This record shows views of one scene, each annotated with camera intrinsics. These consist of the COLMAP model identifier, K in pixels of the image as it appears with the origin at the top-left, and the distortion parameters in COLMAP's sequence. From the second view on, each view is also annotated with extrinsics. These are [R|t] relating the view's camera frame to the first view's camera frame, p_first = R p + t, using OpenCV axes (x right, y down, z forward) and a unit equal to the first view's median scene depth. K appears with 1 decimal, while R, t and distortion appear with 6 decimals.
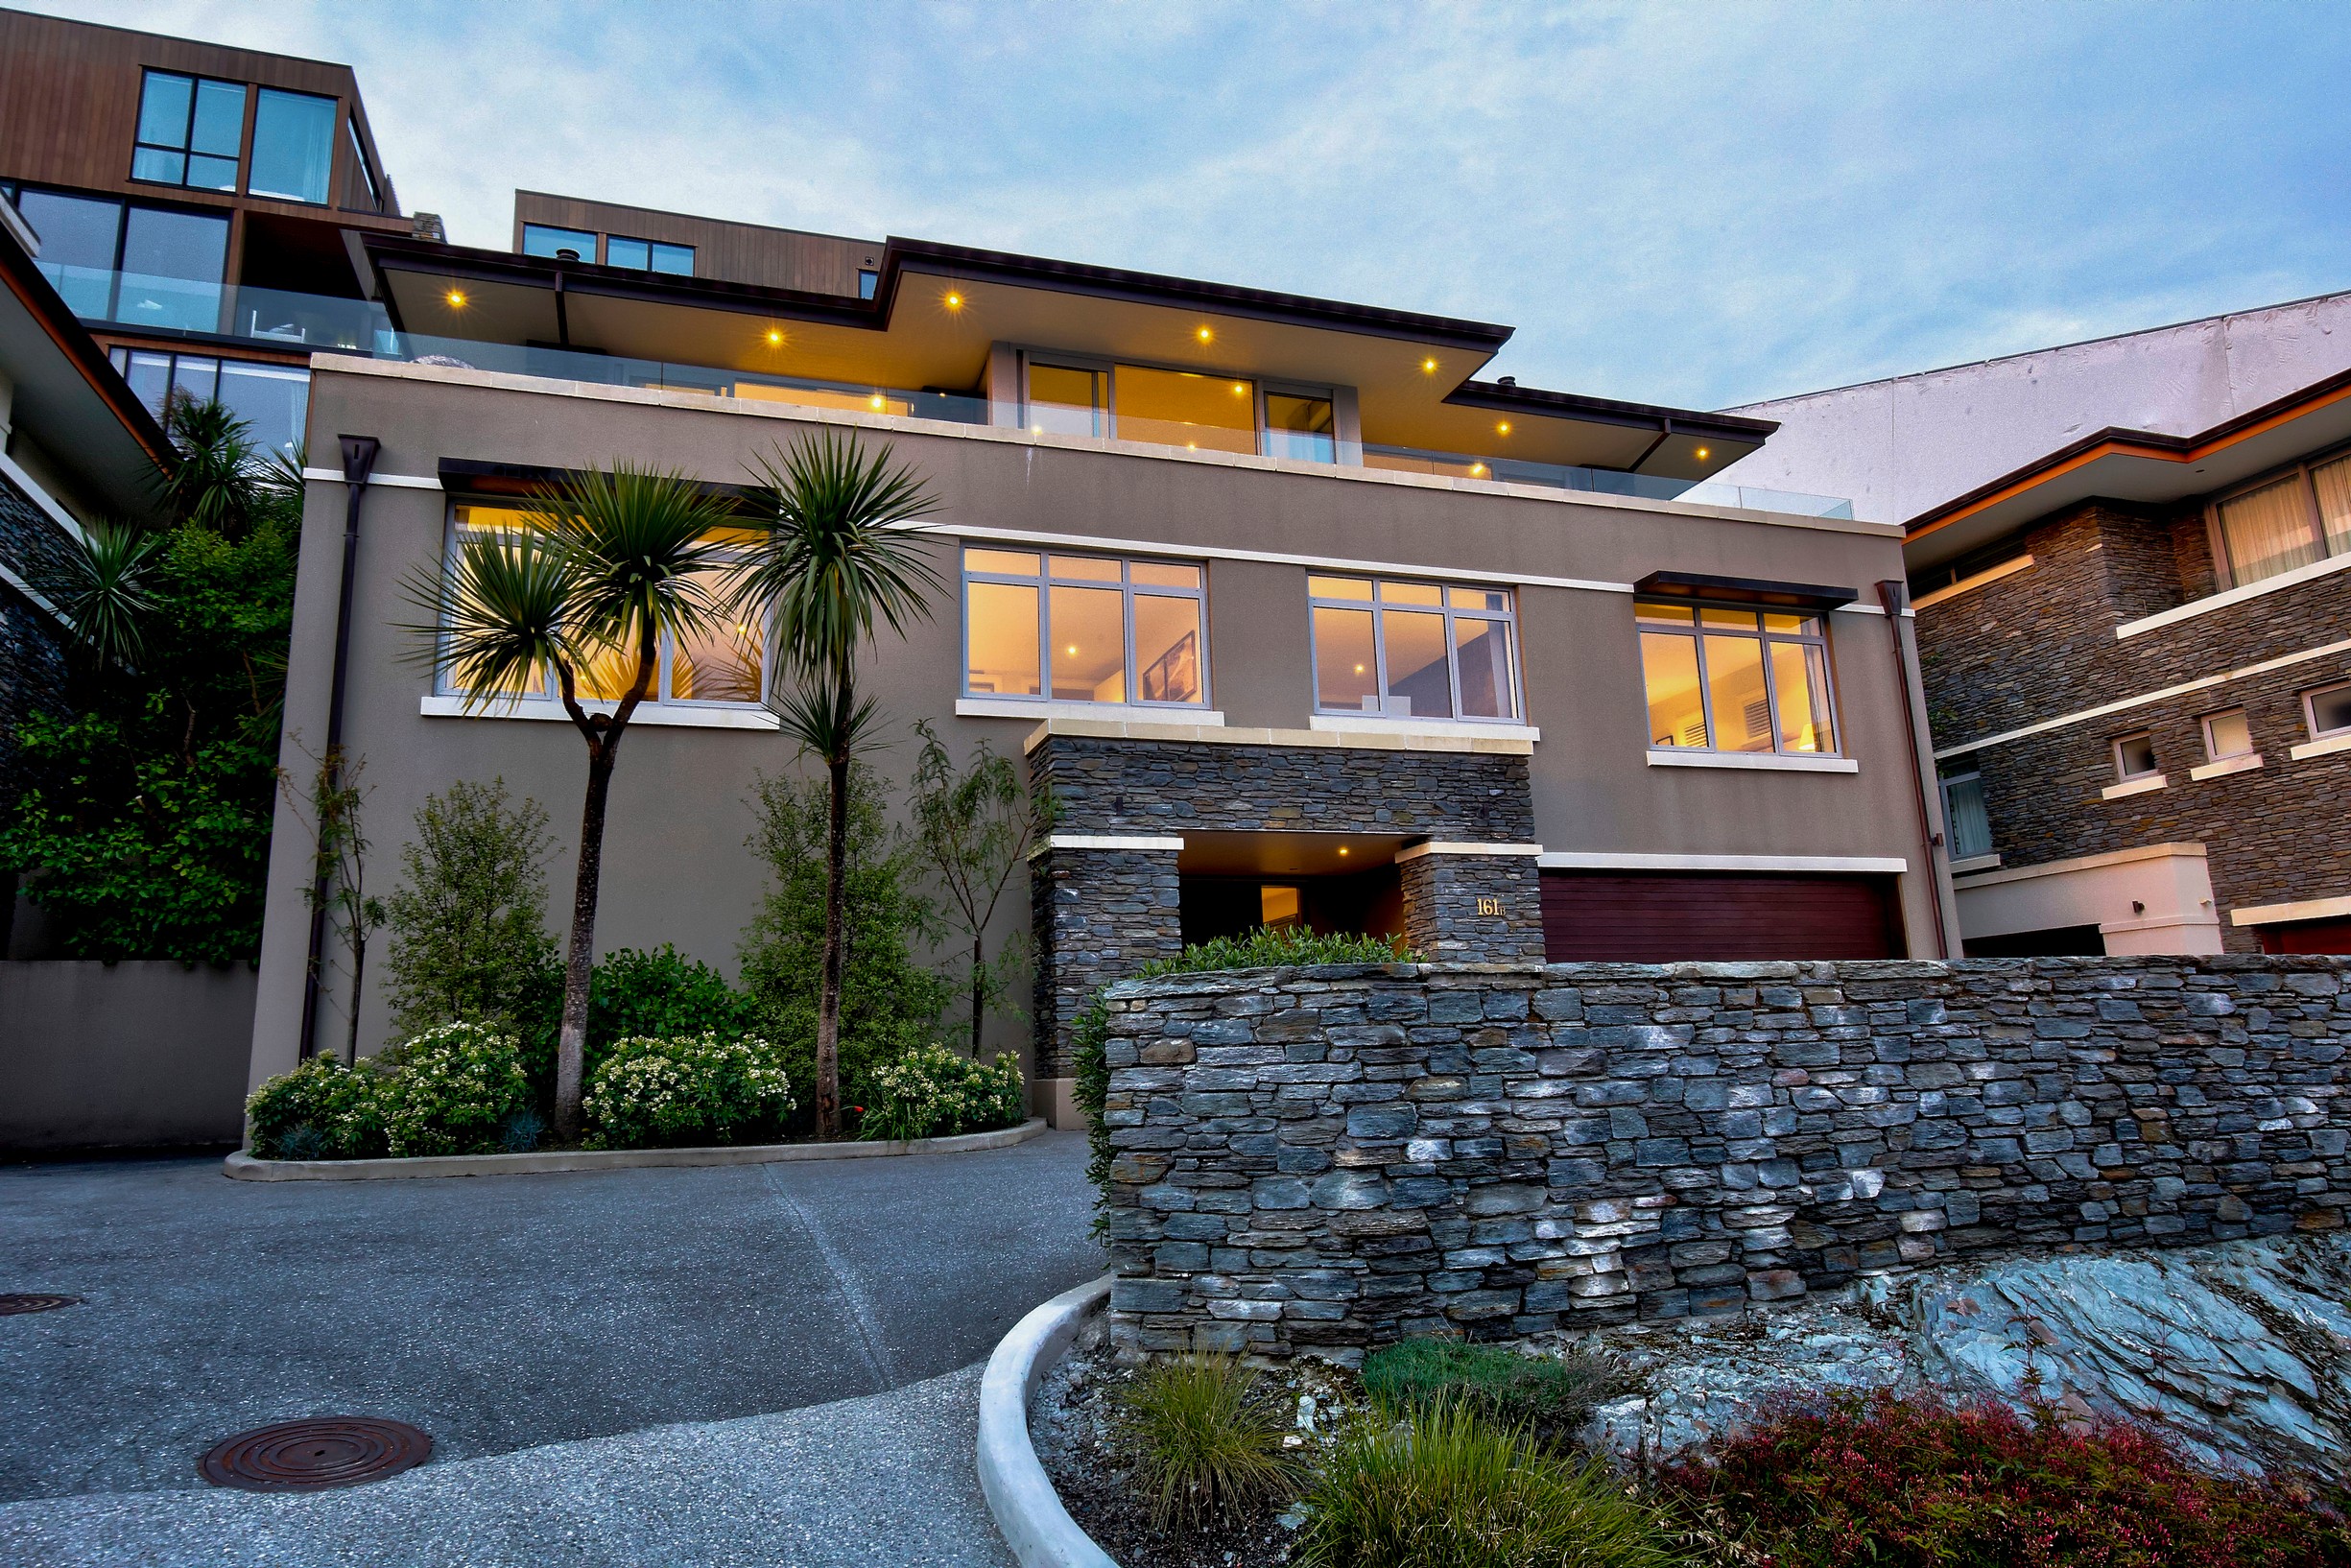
lens RADIAL K [[1470.2, 0, 1186.3], [0, 1470.2, 780.0], [0, 0, 1]] dist [0.004848, -0.000225]
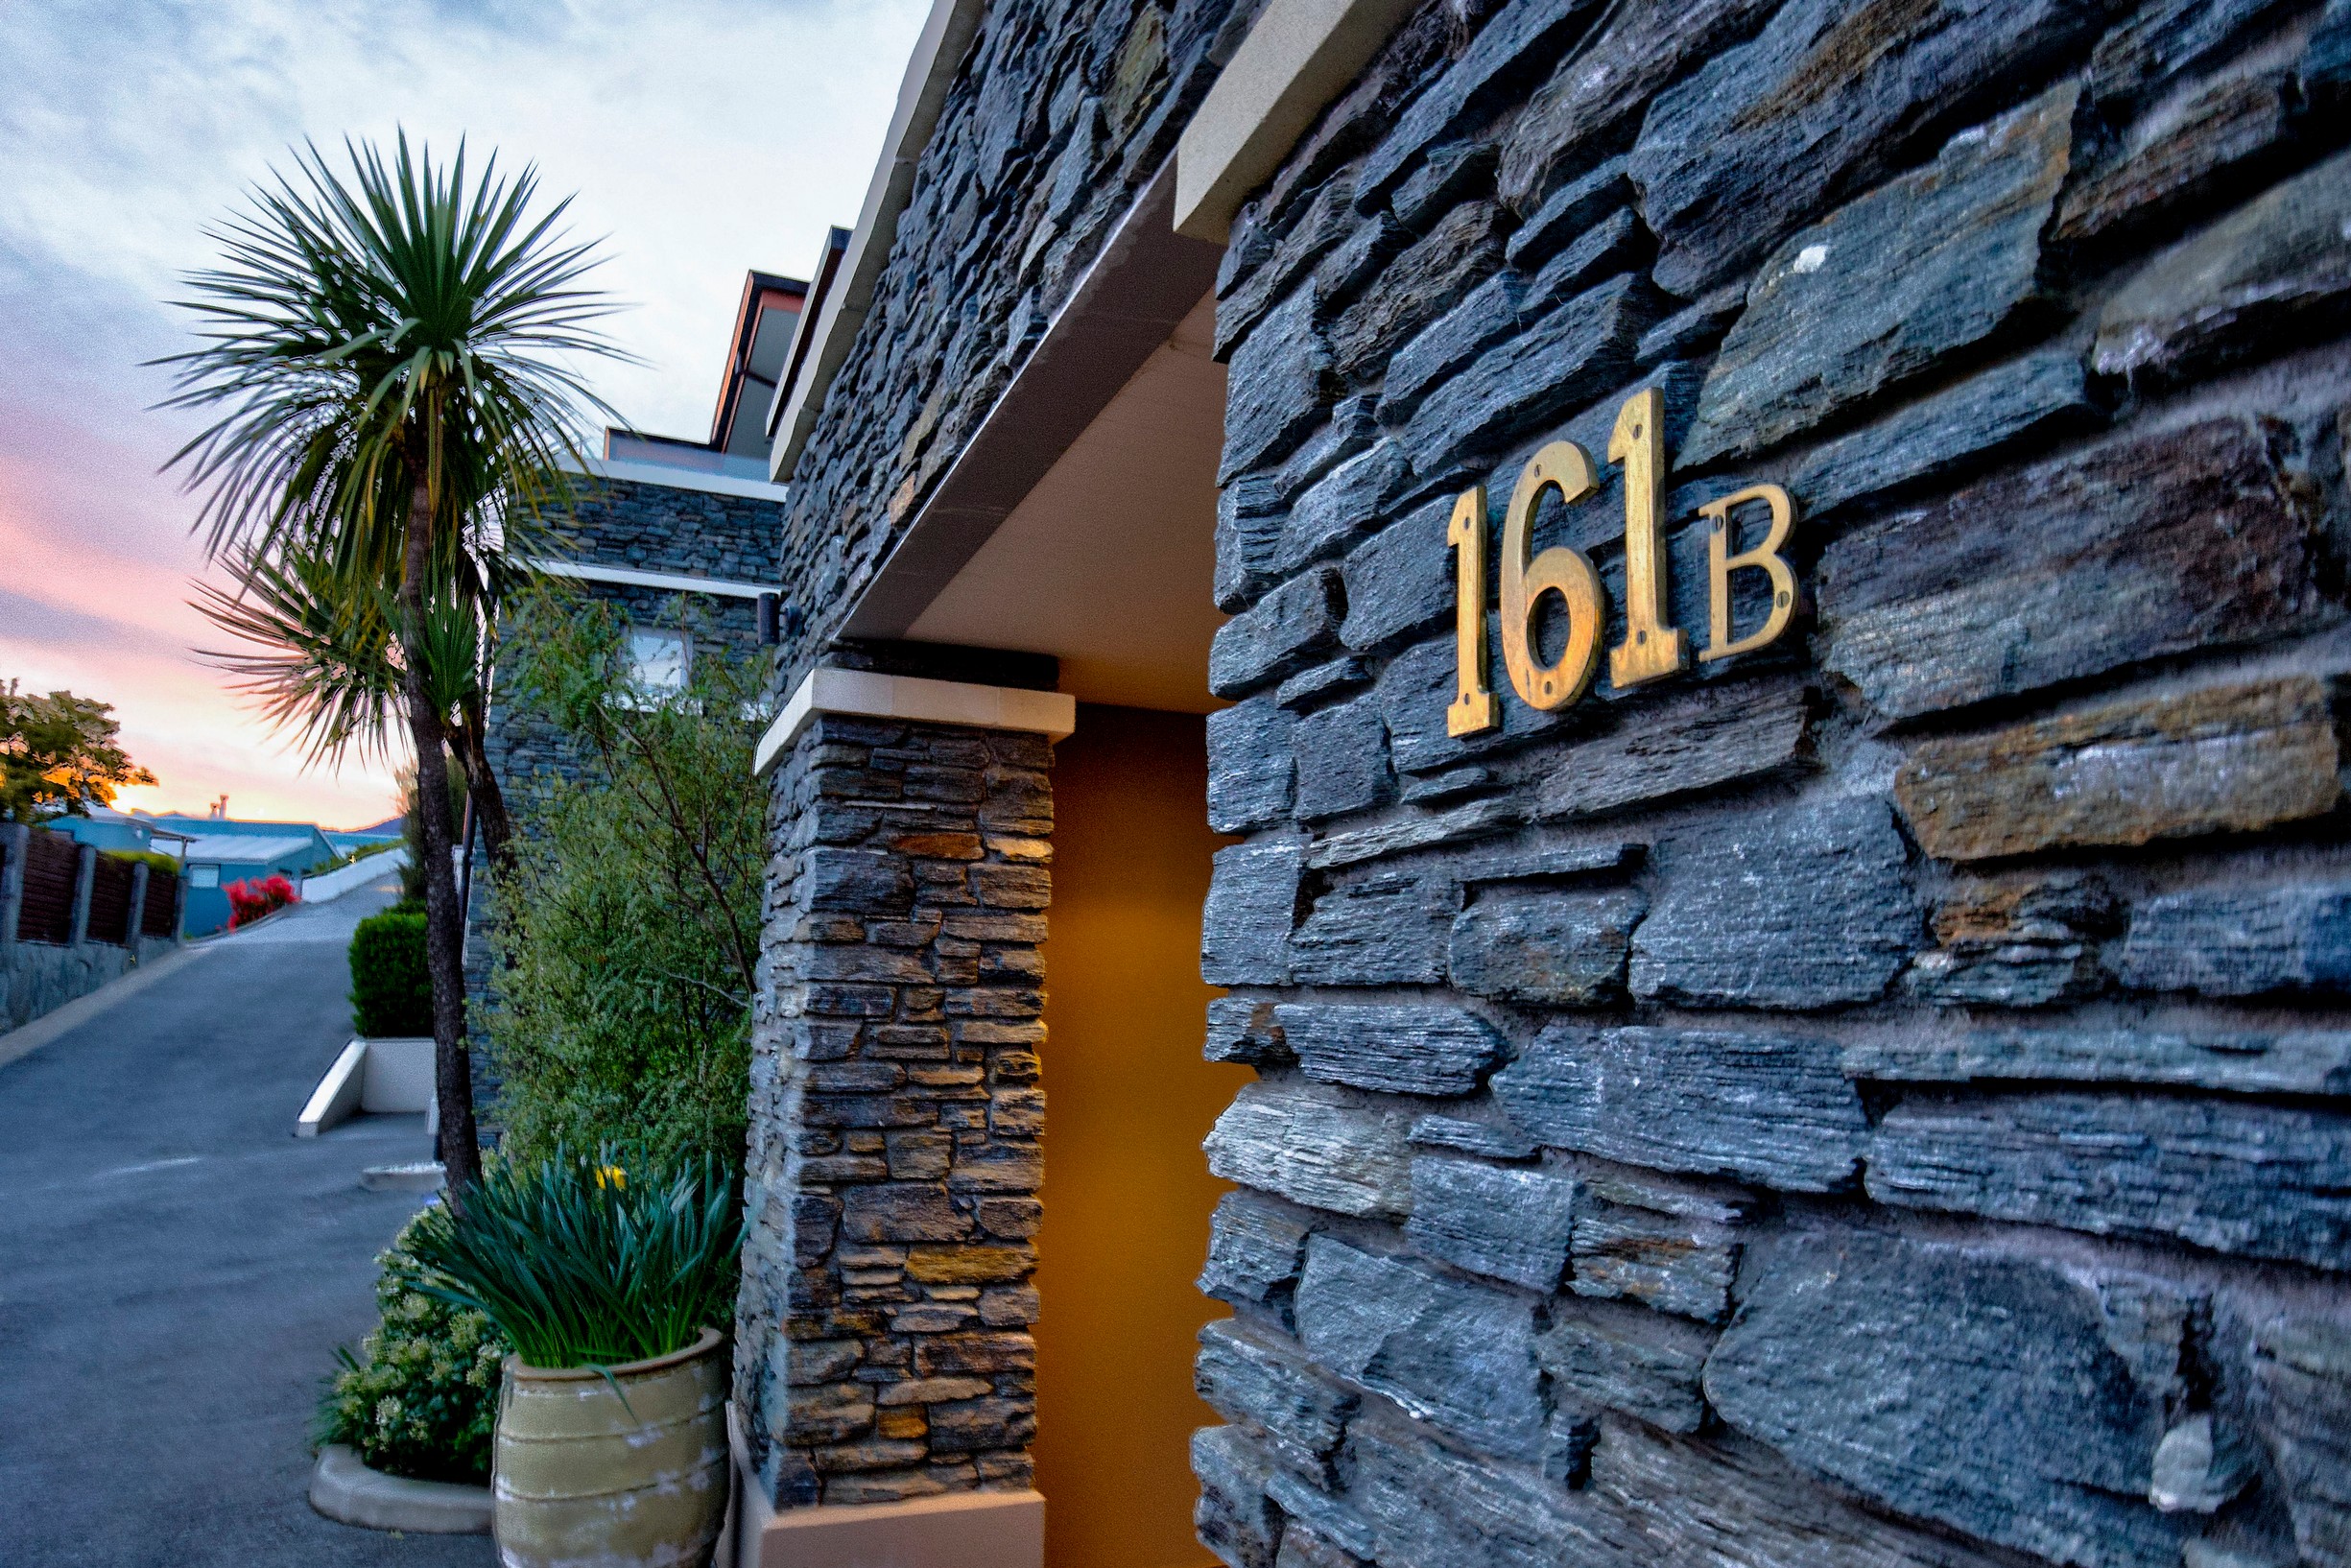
lens RADIAL K [[1470.2, 0, 1178.0], [0, 1470.2, 780.7], [0, 0, 1]] dist [0.004848, -0.000225]
pose [[0.036464, -0.120892, -0.991996, 0.266883], [0.182155, 0.976830, -0.112348, 0.099154], [0.982594, -0.176600, 0.057640, 0.985004]]
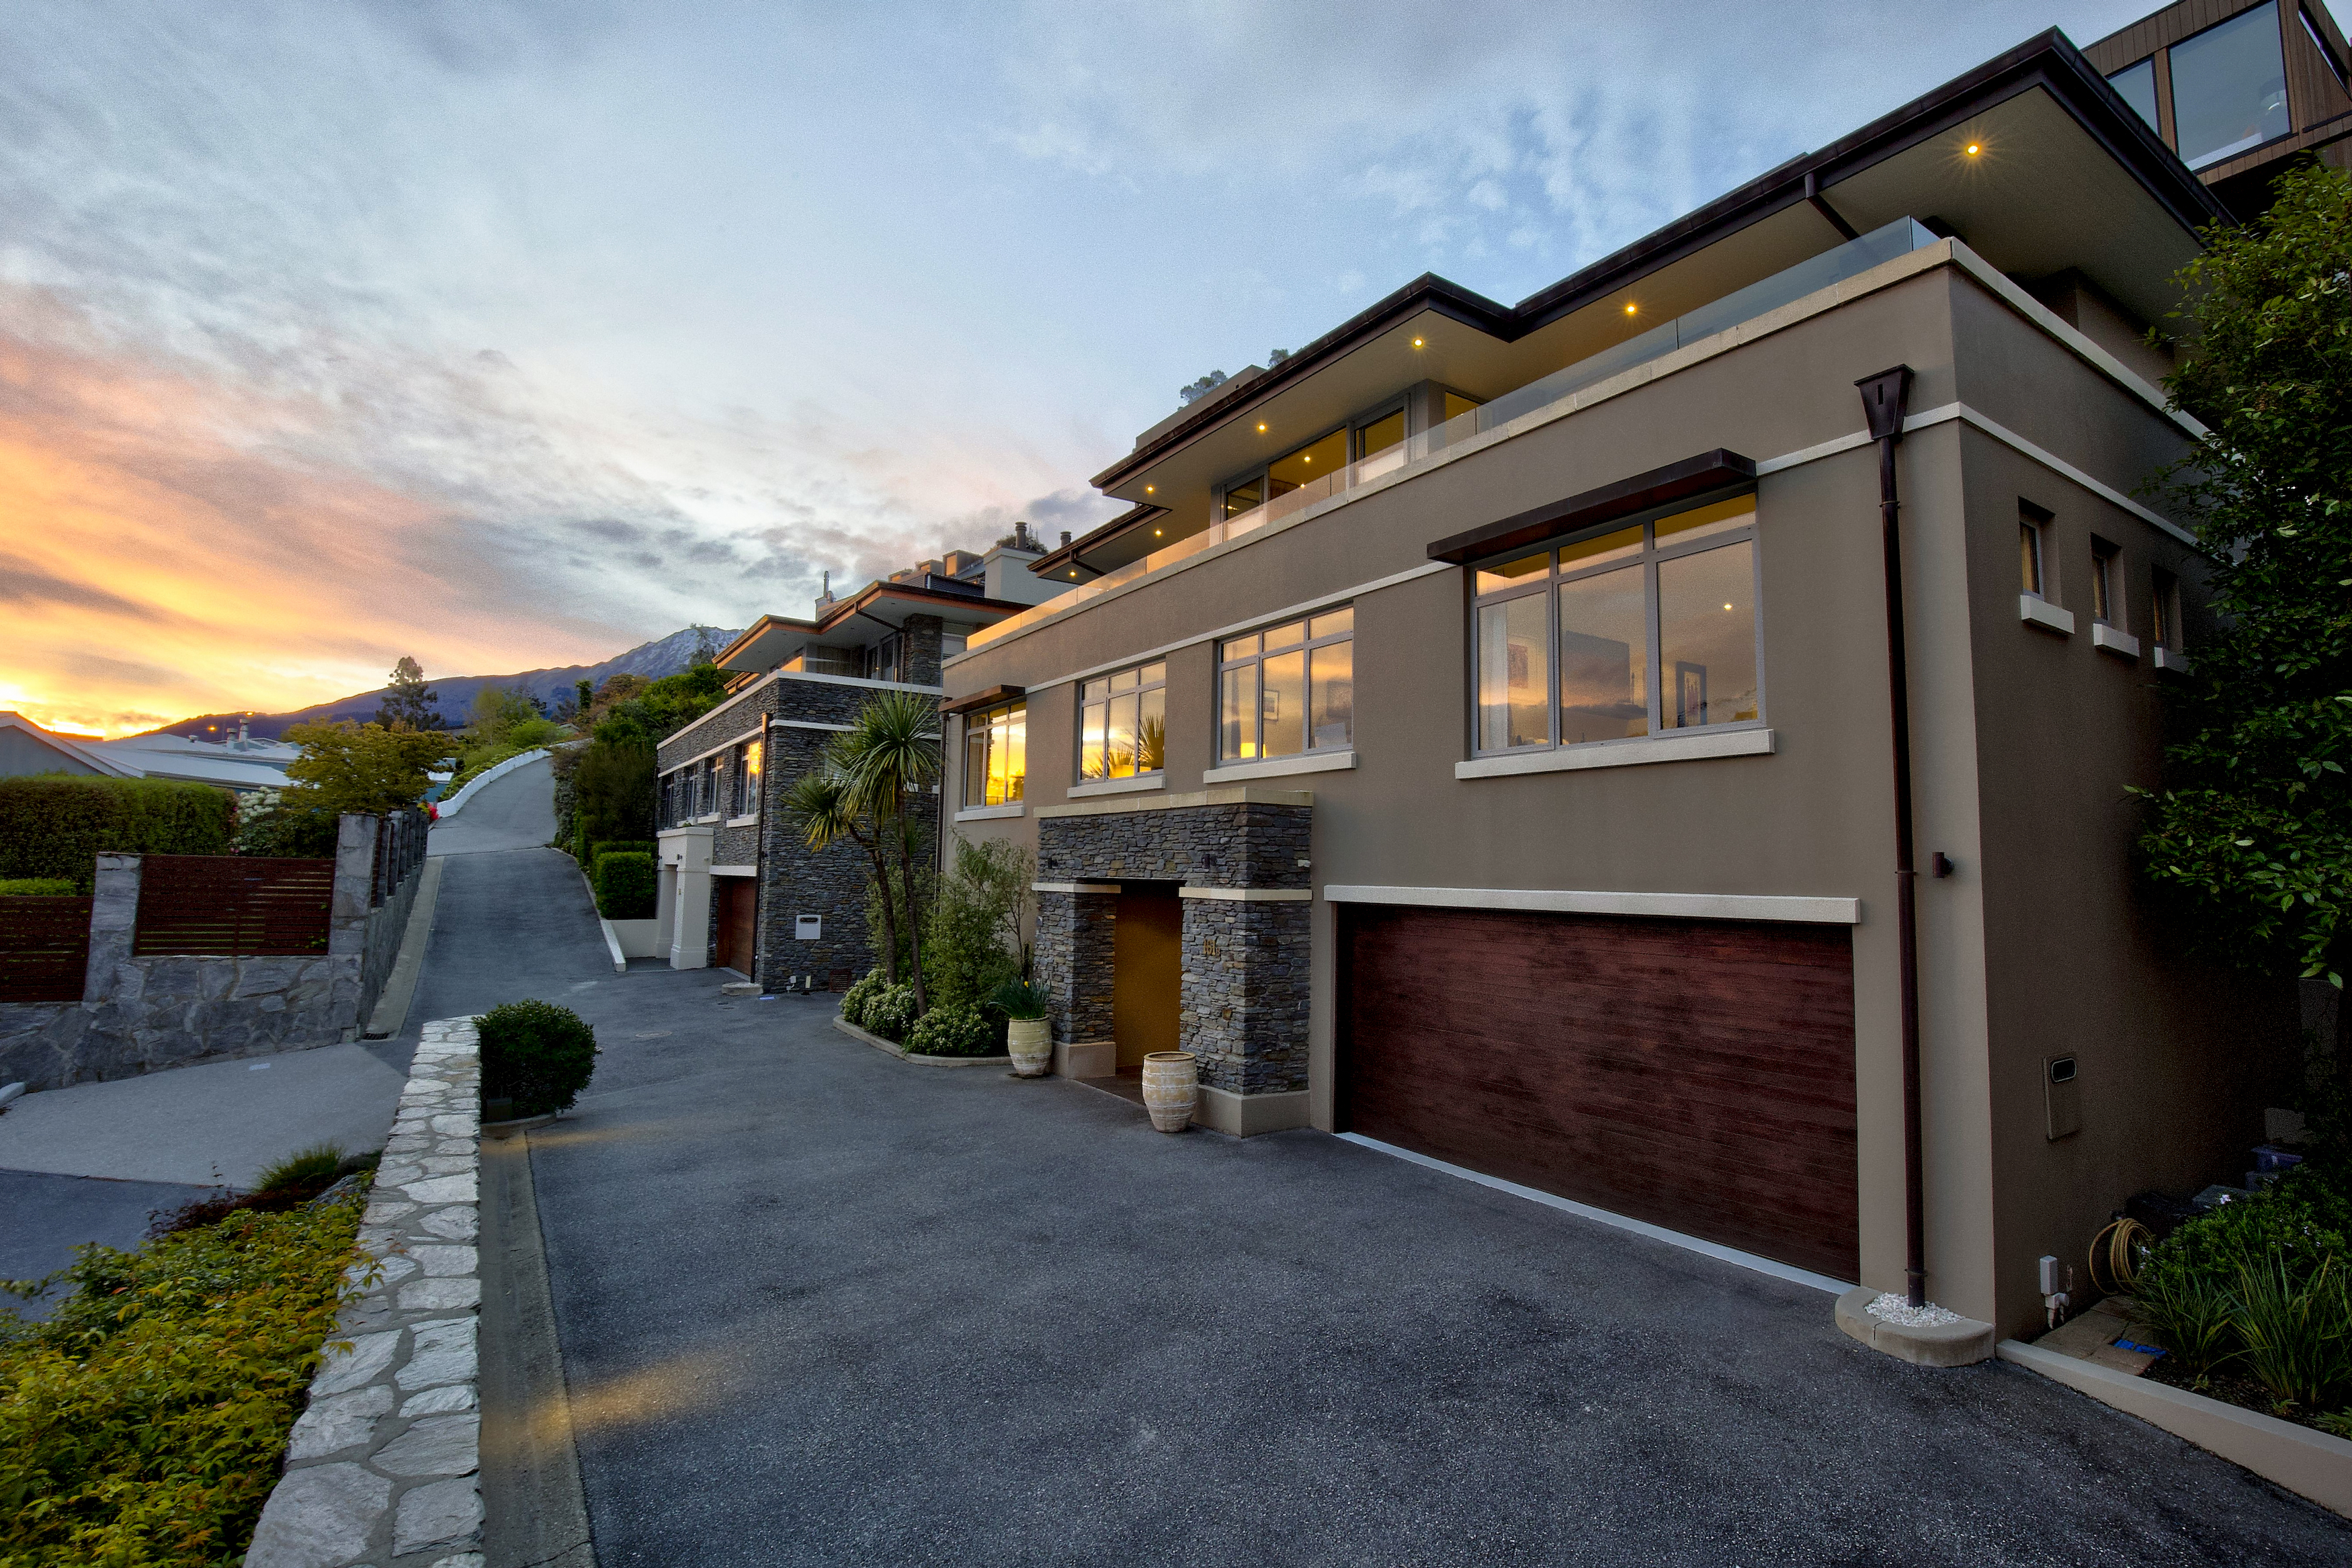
lens RADIAL K [[1092.9, 0, 1176.3], [0, 1092.9, 784.0], [0, 0, 1]] dist [0.002048, -0.000638]
pose [[0.223542, -0.038615, -0.973929, 1.010948], [0.171064, 0.985260, 0.000200, -0.039093], [0.959565, -0.166649, 0.226853, 0.814710]]
